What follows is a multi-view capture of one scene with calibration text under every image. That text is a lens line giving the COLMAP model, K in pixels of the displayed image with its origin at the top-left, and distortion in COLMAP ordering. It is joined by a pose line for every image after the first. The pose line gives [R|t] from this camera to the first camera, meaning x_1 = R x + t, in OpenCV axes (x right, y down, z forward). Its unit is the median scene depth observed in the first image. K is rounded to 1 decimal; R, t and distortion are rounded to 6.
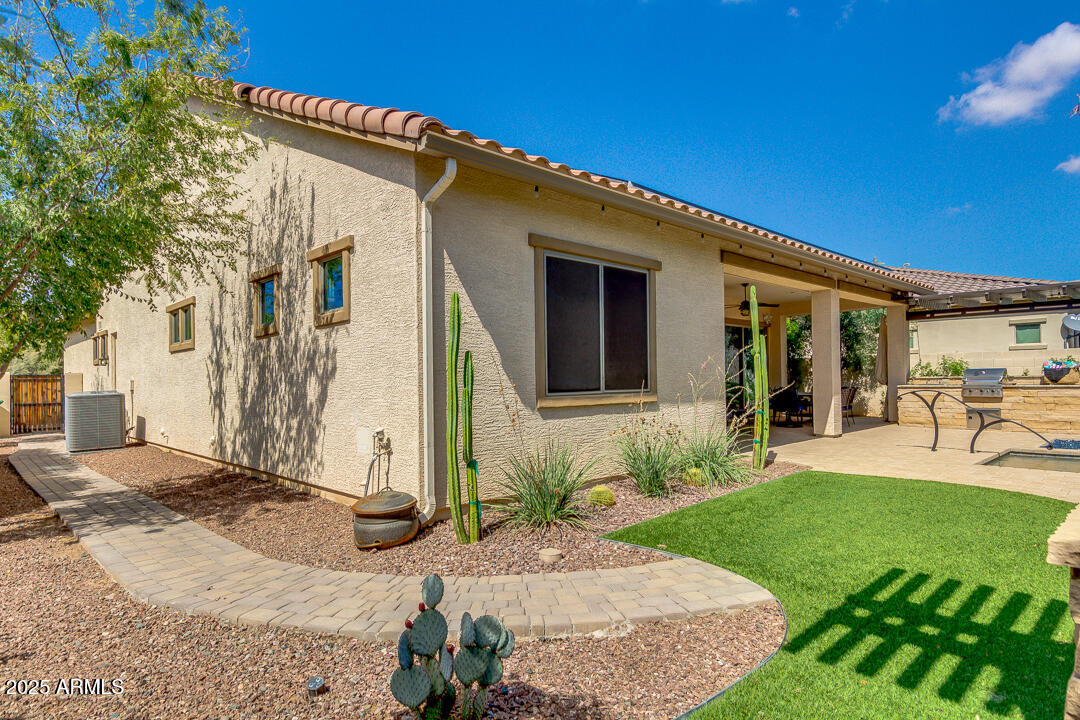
lens RADIAL K [[605.7, 0, 540.1], [0, 605.7, 365.9], [0, 0, 1]] dist [0.023673, -0.000681]
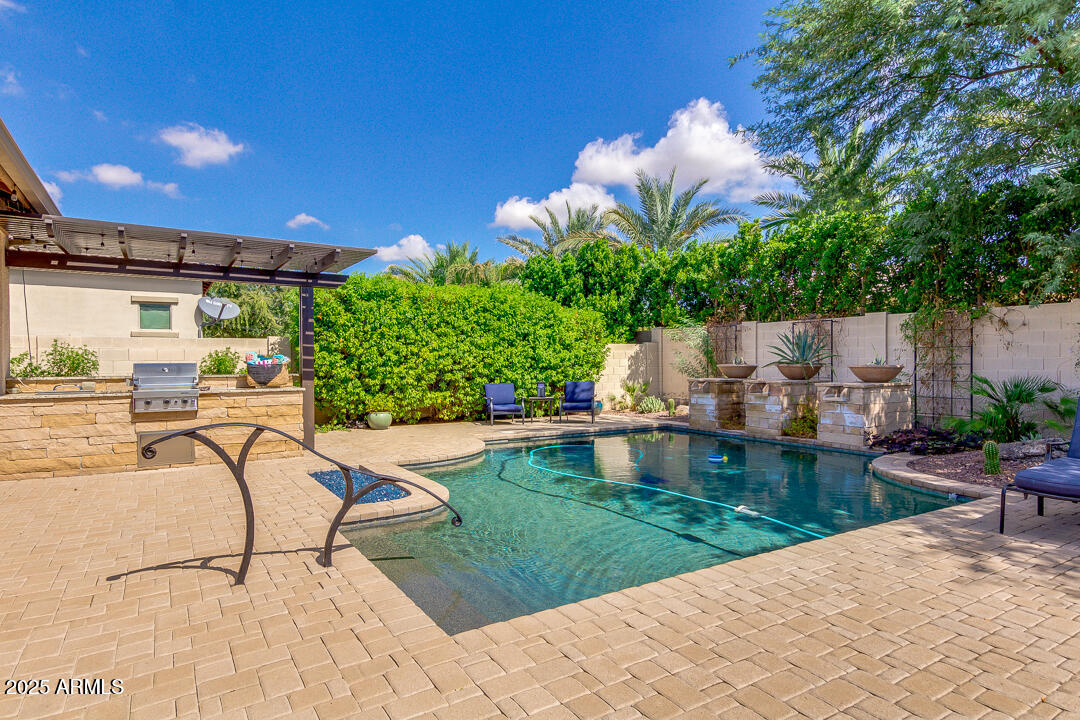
lens RADIAL K [[611.1, 0, 529.0], [0, 611.1, 365.2], [0, 0, 1]] dist [0.033214, -0.000106]
pose [[0.220941, 0.006614, 0.975265, 0.207099], [-0.016793, 0.999855, -0.002976, 0.001739], [-0.975143, -0.015720, 0.221019, 0.497942]]
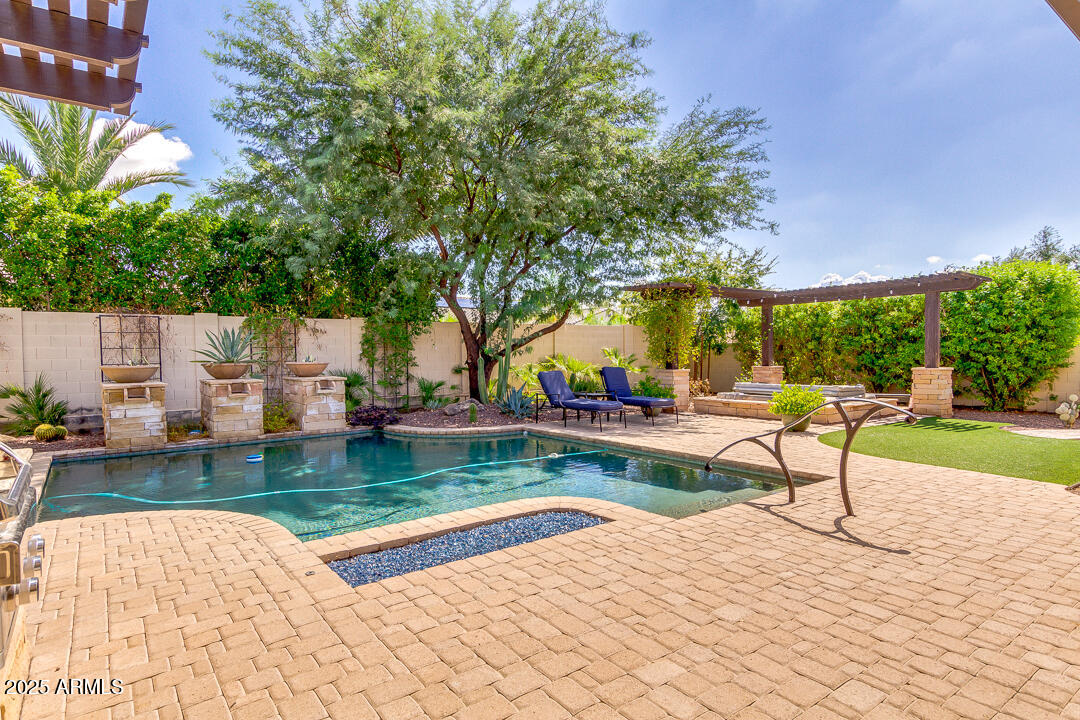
lens RADIAL K [[603.0, 0, 549.7], [0, 603.0, 364.2], [0, 0, 1]] dist [0.033927, 0.000277]
pose [[-0.994240, 0.026177, 0.103932, 0.564003], [0.026467, 0.999649, 0.001410, 0.003418], [-0.103859, 0.004153, -0.994583, 1.032286]]
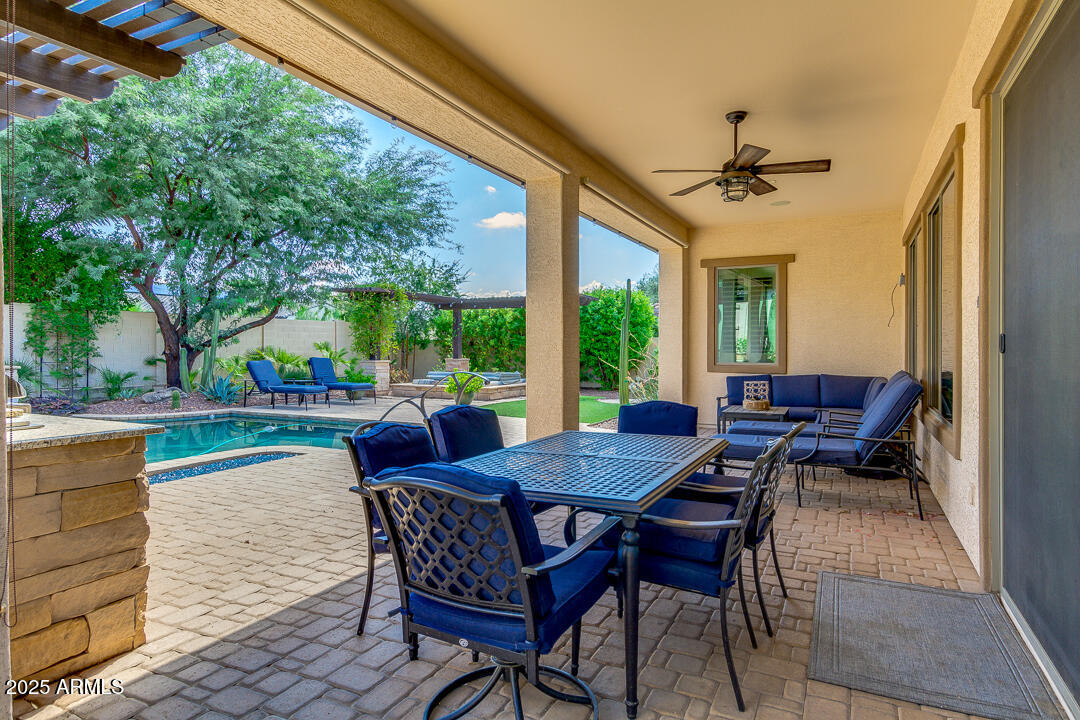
lens RADIAL K [[596.5, 0, 538.4], [0, 596.5, 347.5], [0, 0, 1]] dist [0.063864, -0.000374]
pose [[-0.946643, 0.015002, -0.321936, 0.541635], [0.019460, 0.999754, -0.010634, 0.012139], [0.321697, -0.016332, -0.946702, 1.220830]]
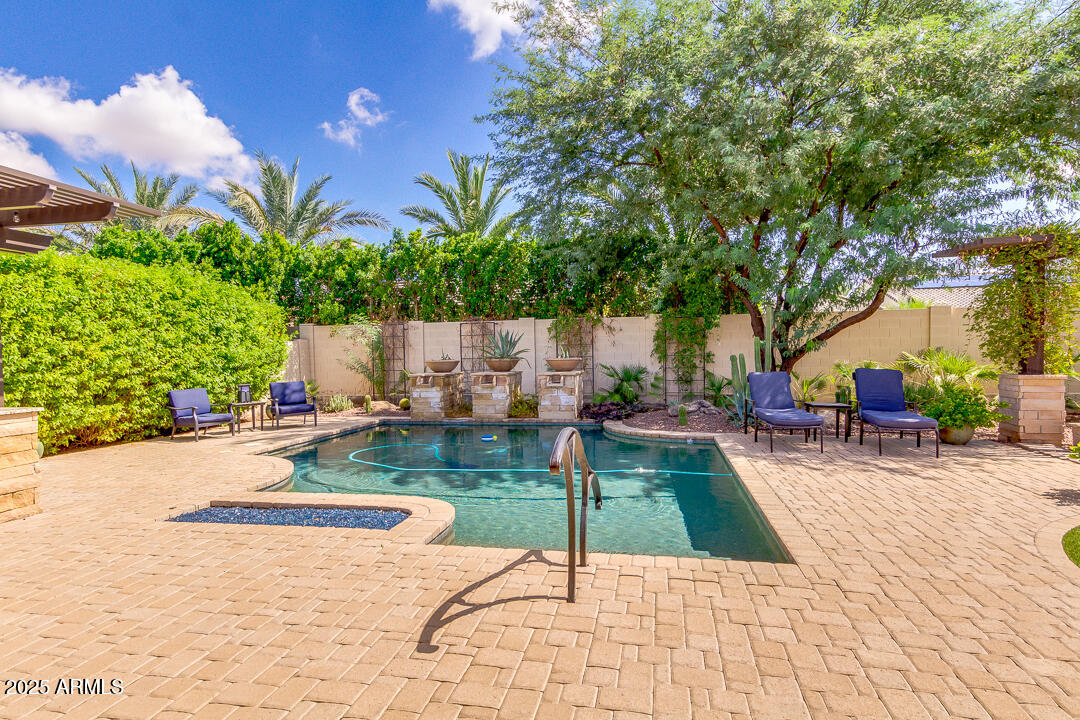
lens RADIAL K [[605.7, 0, 540.1], [0, 605.7, 365.9], [0, 0, 1]] dist [0.023673, -0.000681]
pose [[-0.570396, 0.006125, 0.821347, 0.245864], [0.011716, 0.999931, 0.000680, 0.003638], [-0.821286, 0.010011, -0.570429, 0.813359]]
